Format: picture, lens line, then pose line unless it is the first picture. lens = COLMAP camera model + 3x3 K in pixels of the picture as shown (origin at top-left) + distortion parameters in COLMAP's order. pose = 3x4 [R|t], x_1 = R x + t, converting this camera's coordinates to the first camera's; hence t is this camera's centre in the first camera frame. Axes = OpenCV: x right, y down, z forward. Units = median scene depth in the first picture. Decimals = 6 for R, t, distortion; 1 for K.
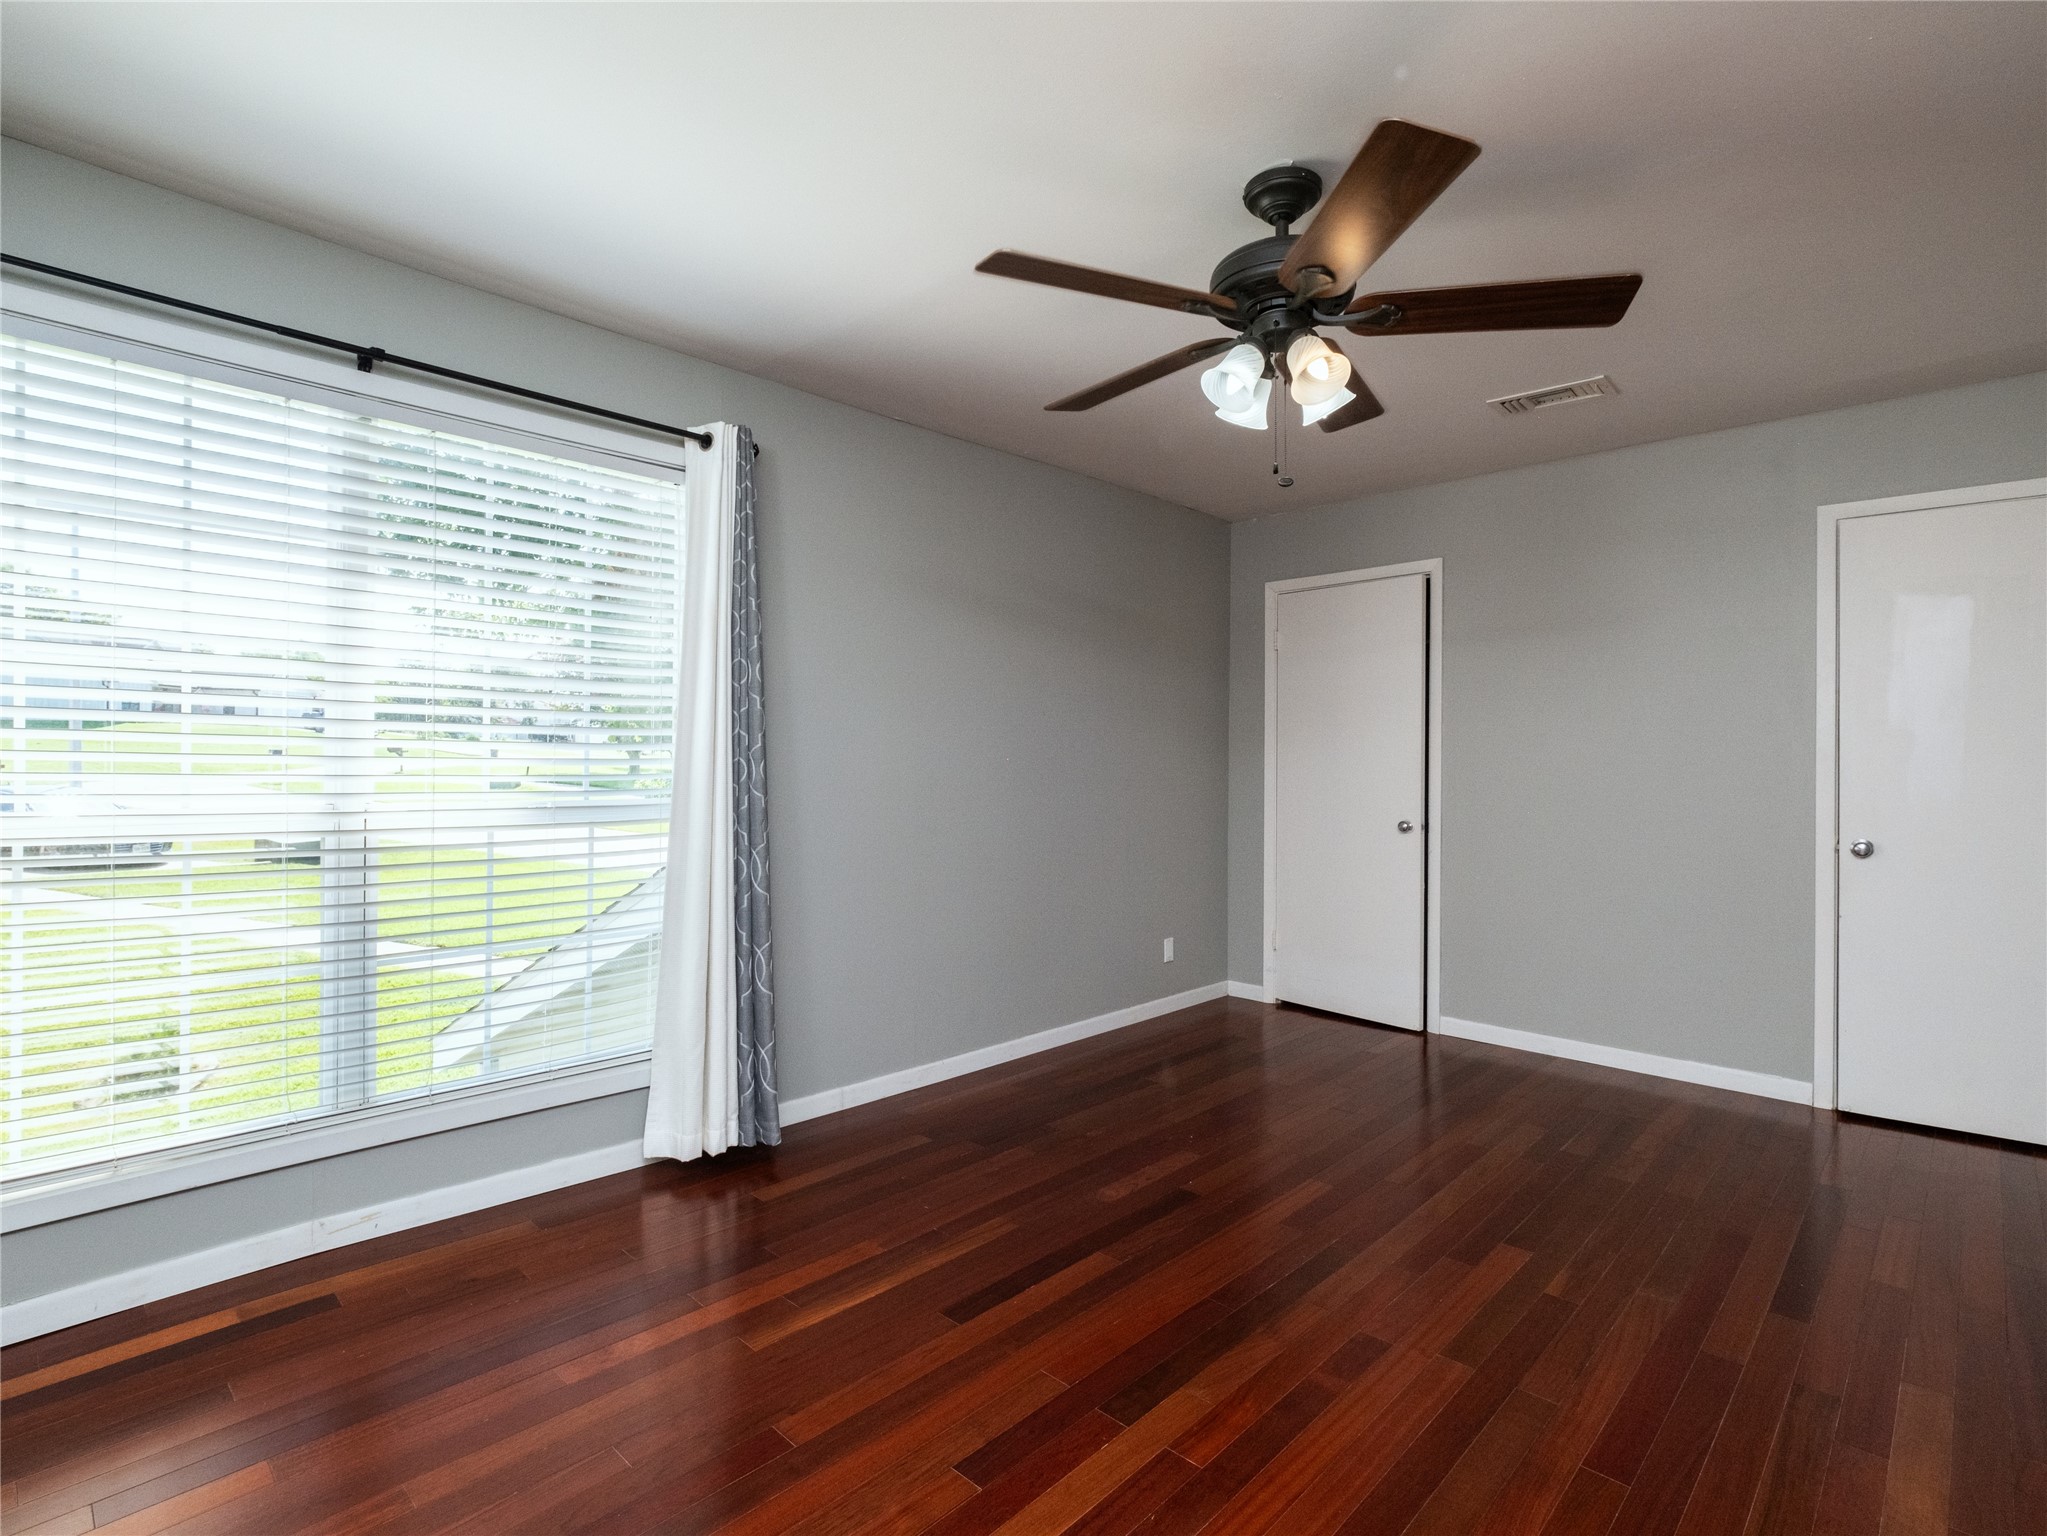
lens RADIAL K [[1007.0, 0, 1015.9], [0, 1007.0, 758.9], [0, 0, 1]] dist [0.000065, -0.003114]
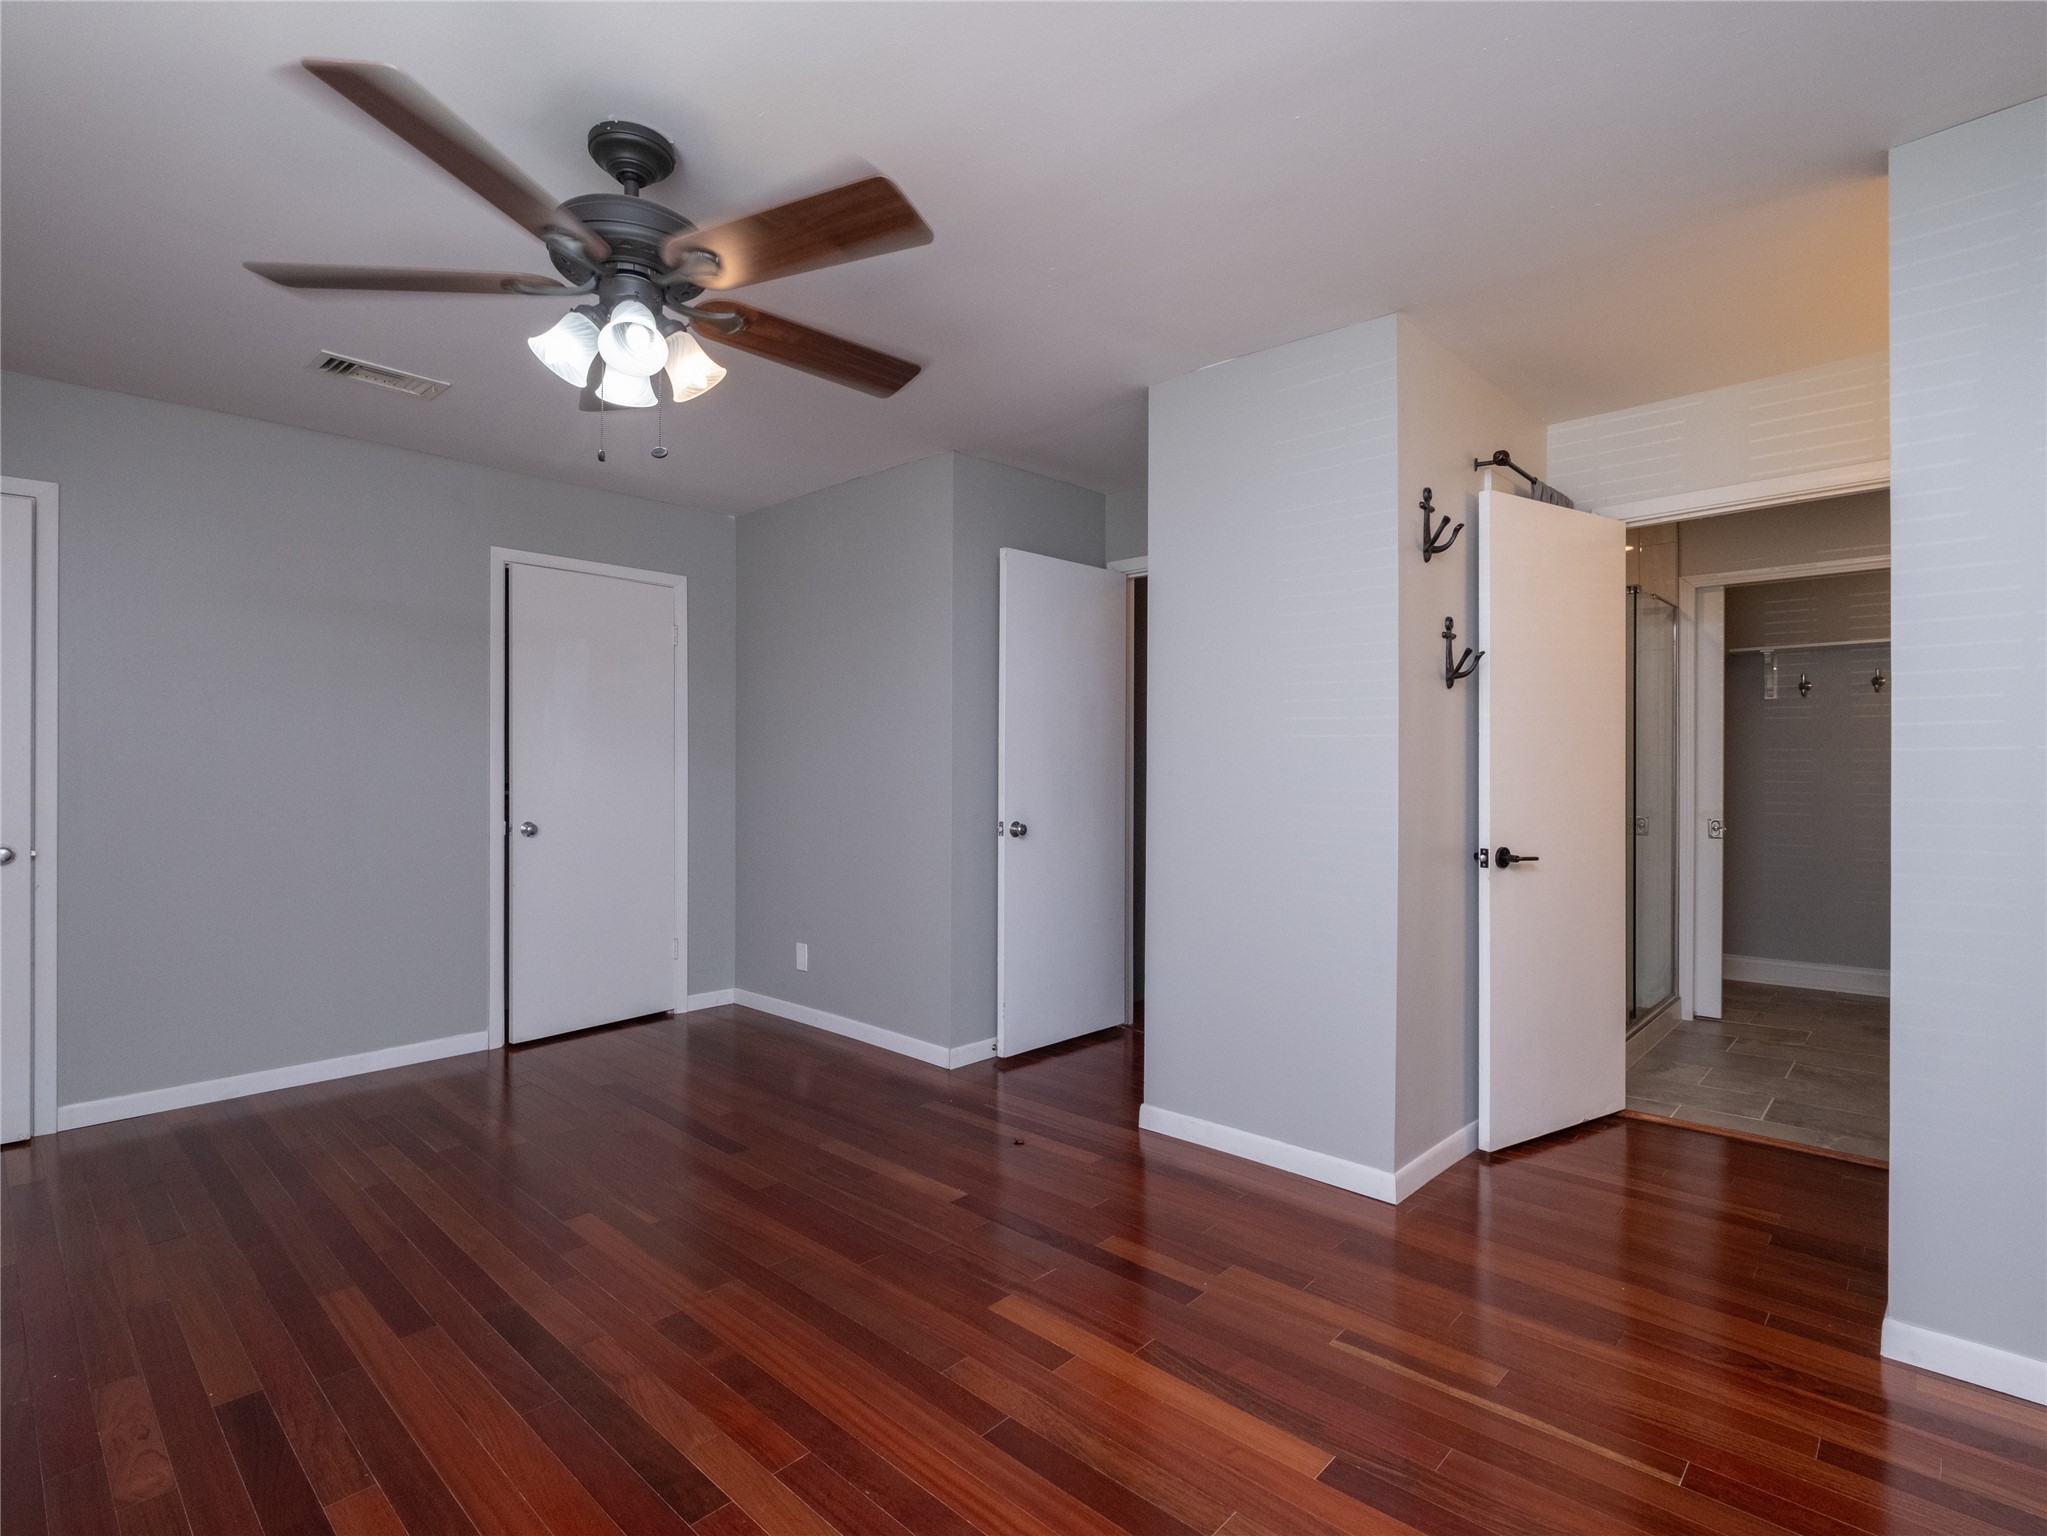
lens RADIAL K [[1007.0, 0, 1023.2], [0, 1007.0, 770.0], [0, 0, 1]] dist [0.000065, -0.003114]
pose [[-0.030417, -0.010199, 0.999485, -0.423177], [-0.003290, 0.999944, 0.010104, -0.000343], [-0.999532, -0.002981, -0.030449, 0.410508]]
